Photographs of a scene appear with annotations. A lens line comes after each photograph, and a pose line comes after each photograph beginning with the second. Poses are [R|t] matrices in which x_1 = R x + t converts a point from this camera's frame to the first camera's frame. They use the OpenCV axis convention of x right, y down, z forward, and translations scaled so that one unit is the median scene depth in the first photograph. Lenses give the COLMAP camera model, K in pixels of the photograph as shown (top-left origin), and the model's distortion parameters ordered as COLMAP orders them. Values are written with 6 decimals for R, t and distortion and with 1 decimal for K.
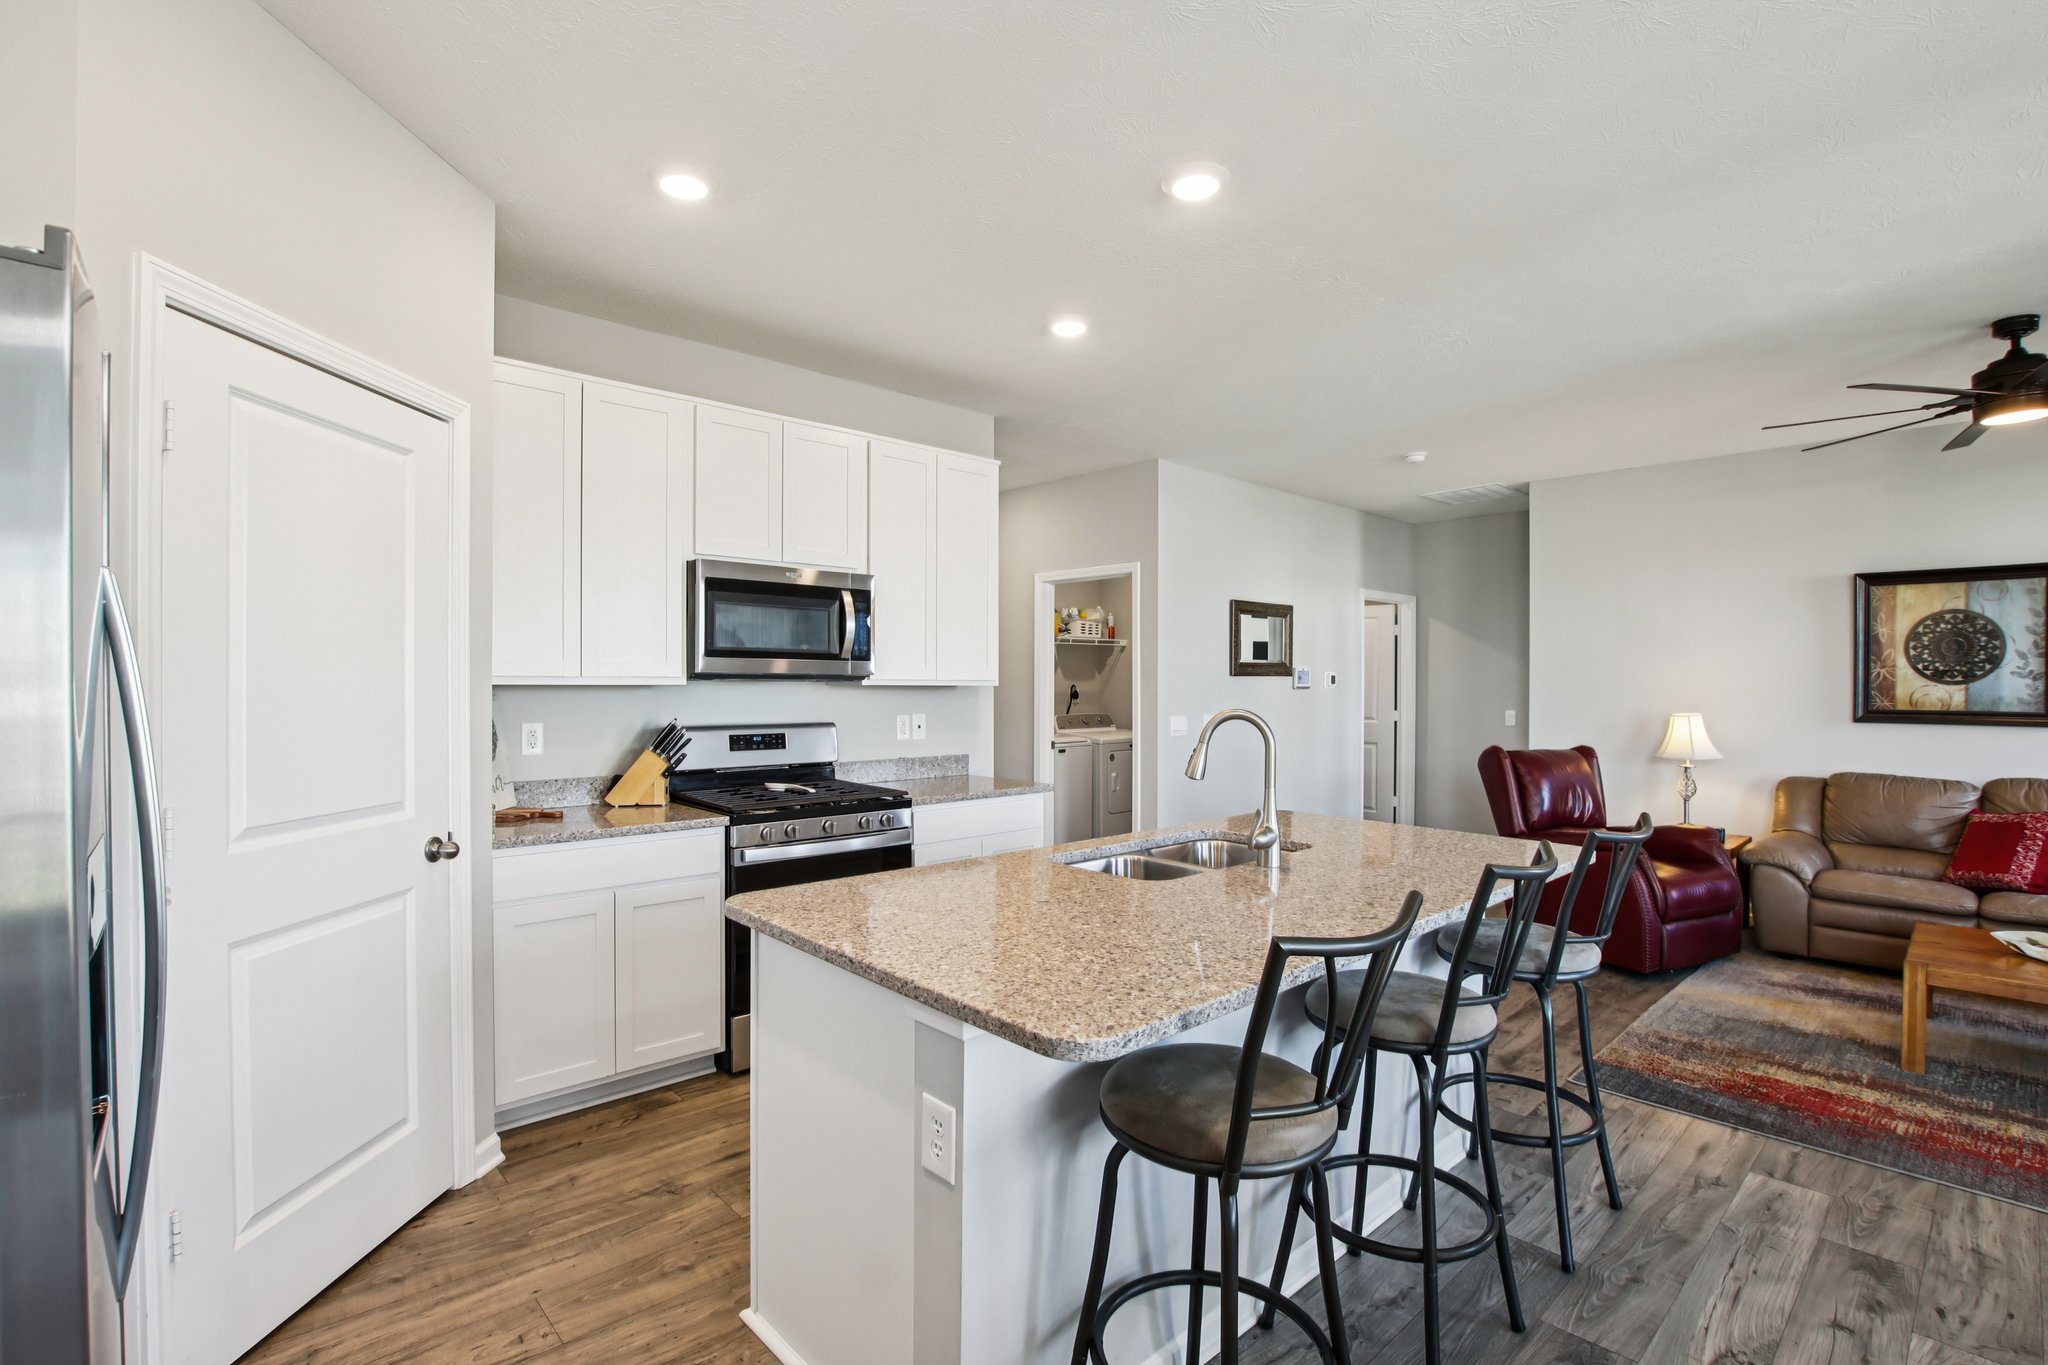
lens RADIAL K [[956.6, 0, 1043.2], [0, 956.6, 682.3], [0, 0, 1]] dist [-0.028195, 0.002304]
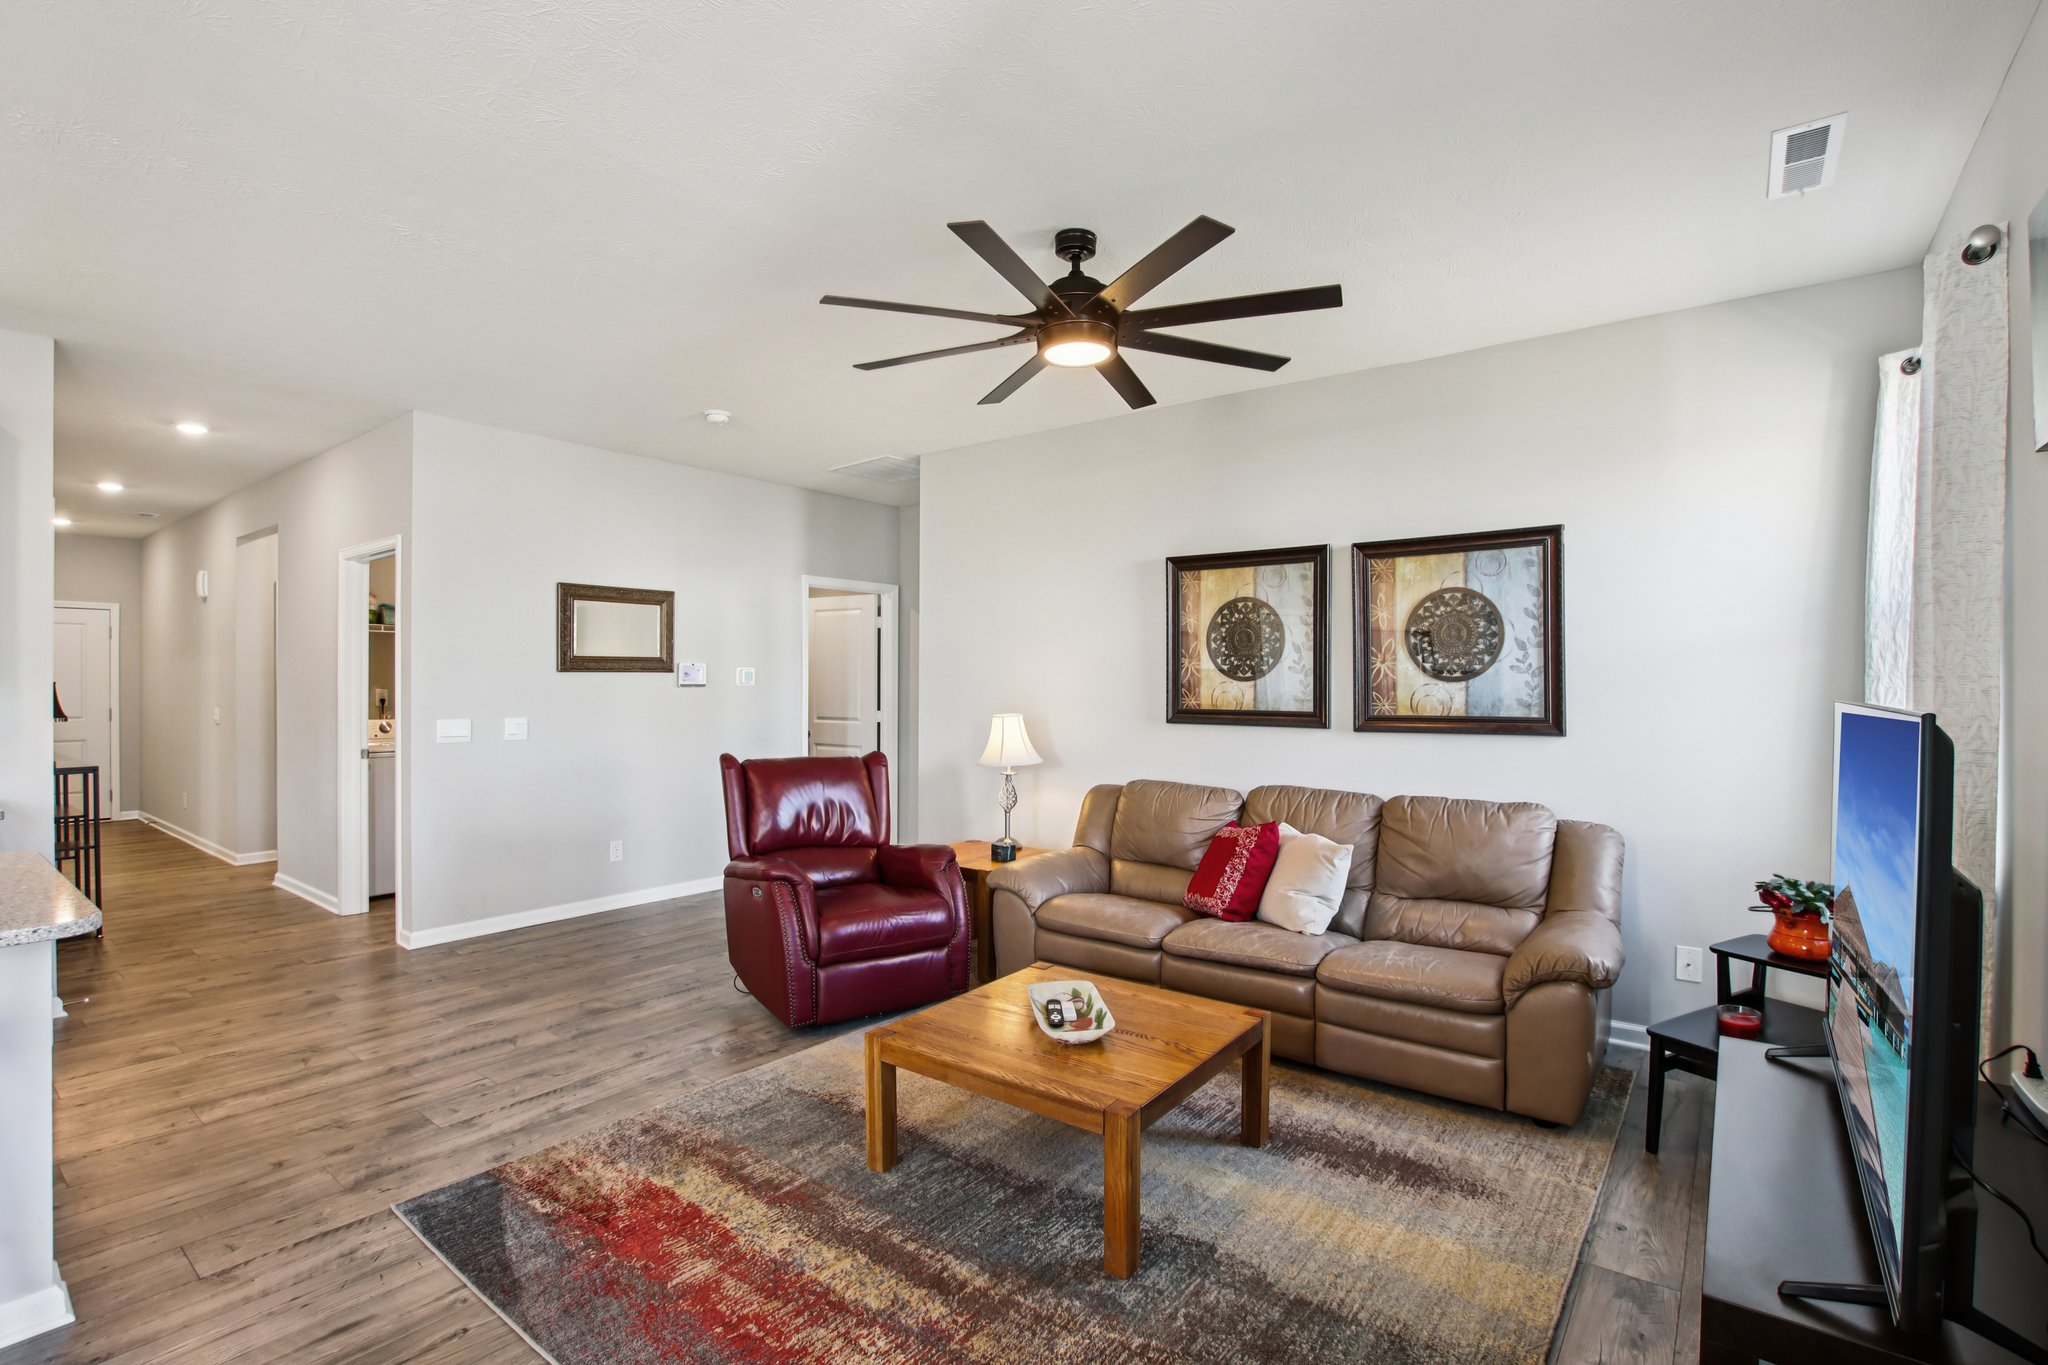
lens RADIAL K [[956.6, 0, 1019.9], [0, 956.6, 678.6], [0, 0, 1]] dist [-0.028195, 0.002304]
pose [[0.988036, -0.000353, 0.154225, 0.759416], [0.000743, 0.999997, -0.002471, 0.003029], [-0.154223, 0.002556, 0.988033, 0.150370]]
